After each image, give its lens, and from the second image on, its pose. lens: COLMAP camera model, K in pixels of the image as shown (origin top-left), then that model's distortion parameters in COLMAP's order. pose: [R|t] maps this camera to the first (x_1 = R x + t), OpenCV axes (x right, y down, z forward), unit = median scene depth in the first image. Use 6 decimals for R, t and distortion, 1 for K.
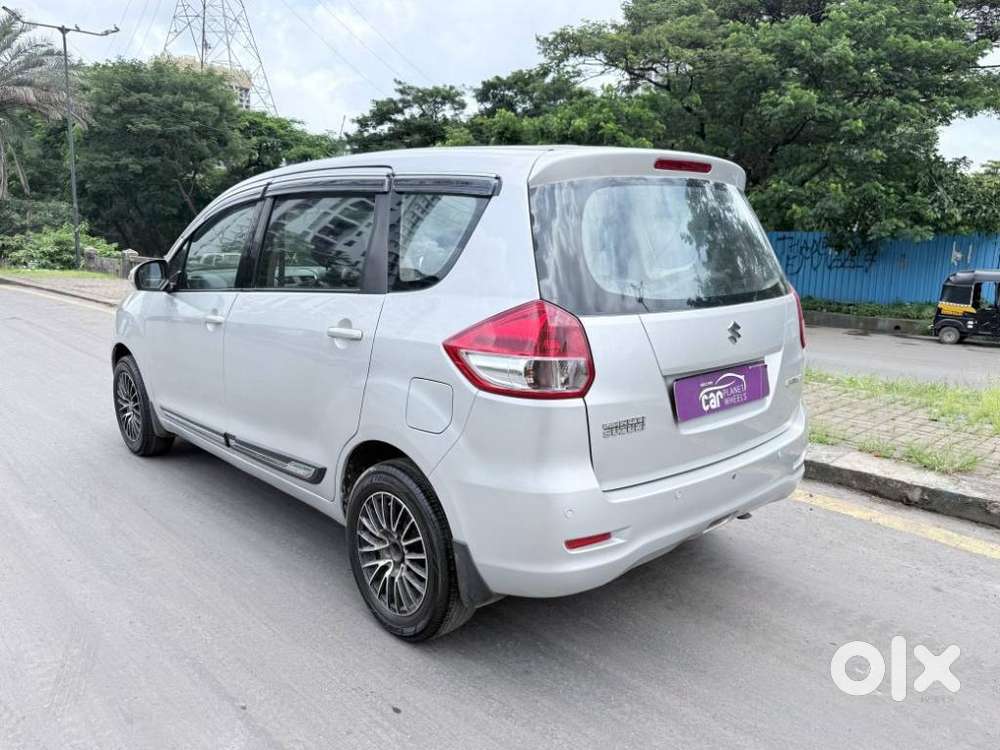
lens RADIAL K [[749.9, 0, 503.0], [0, 749.9, 380.3], [0, 0, 1]] dist [0.013603, -0.021384]
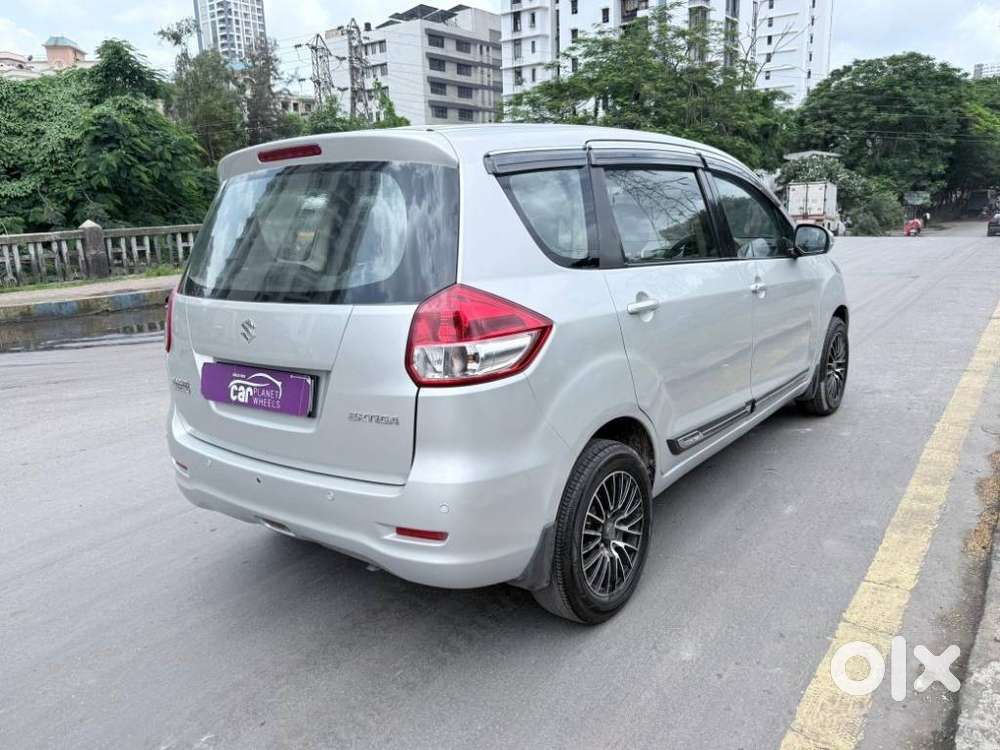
lens RADIAL K [[749.9, 0, 493.2], [0, 749.9, 370.4], [0, 0, 1]] dist [0.013603, -0.021384]
pose [[0.174099, 0.191316, -0.965965, 0.150179], [-0.137747, 0.976032, 0.168483, -0.025303], [0.975046, 0.103726, 0.196280, 0.129728]]
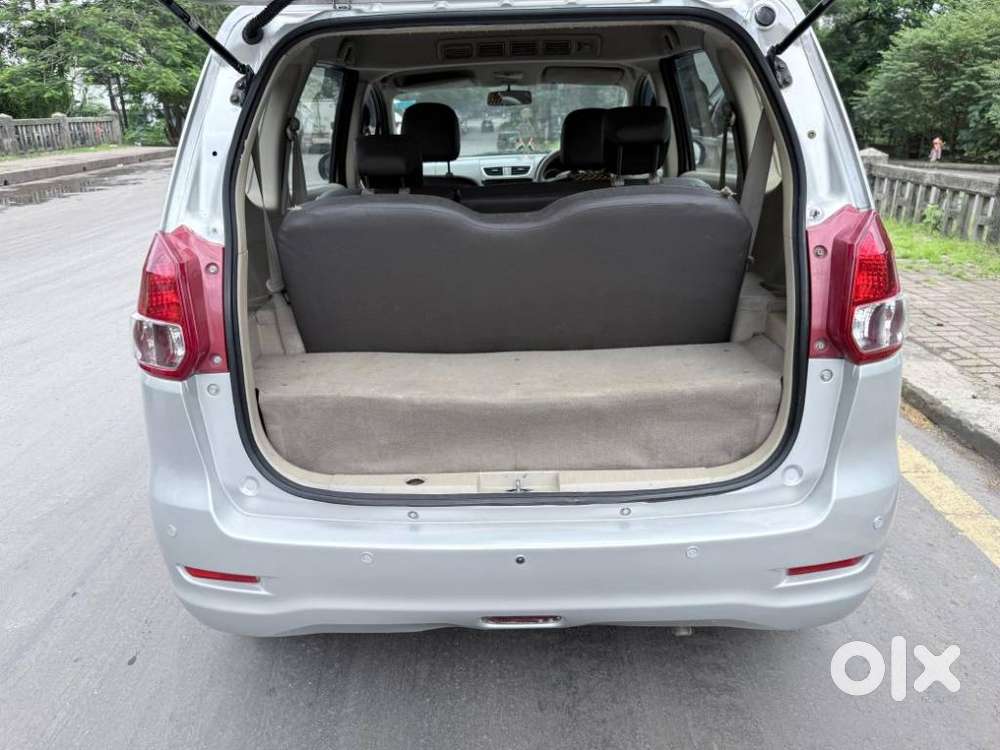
lens RADIAL K [[749.9, 0, 499.7], [0, 749.9, 369.0], [0, 0, 1]] dist [0.013603, -0.021384]
pose [[0.725587, 0.202921, -0.657530, 0.076928], [-0.100345, 0.976519, 0.190634, -0.015083], [0.680775, -0.072342, 0.728912, 0.068819]]
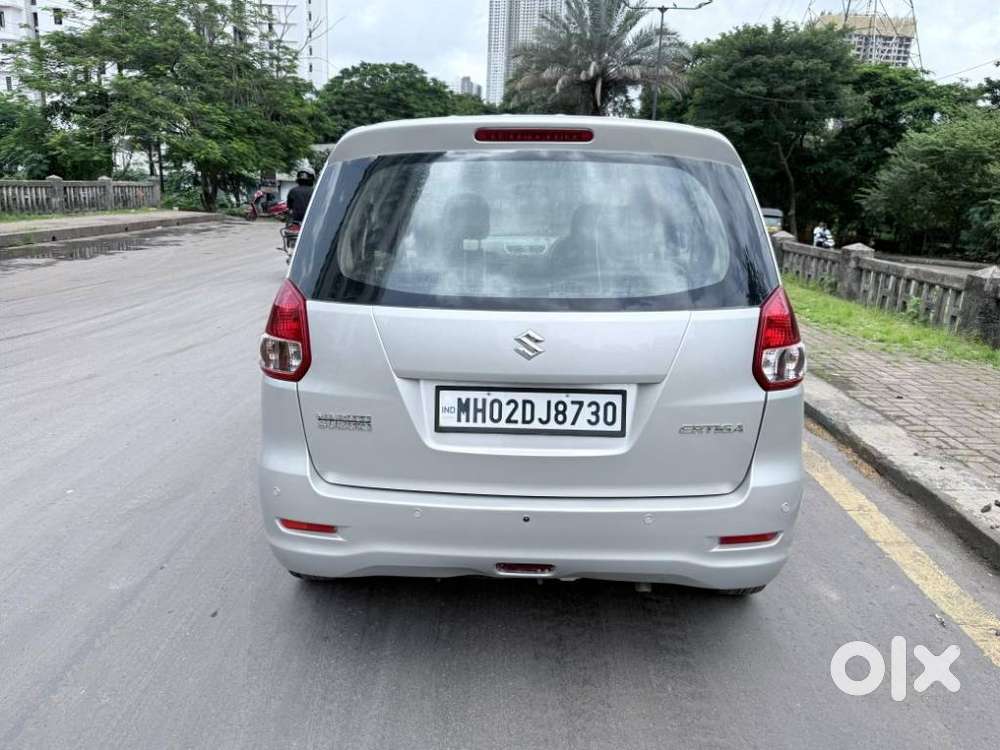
lens RADIAL K [[749.9, 0, 503.4], [0, 749.9, 369.5], [0, 0, 1]] dist [0.013603, -0.021384]
pose [[0.711259, 0.171073, -0.681795, 0.097145], [-0.145273, 0.984768, 0.095544, -0.012767], [0.687754, 0.031090, 0.725277, 0.046153]]
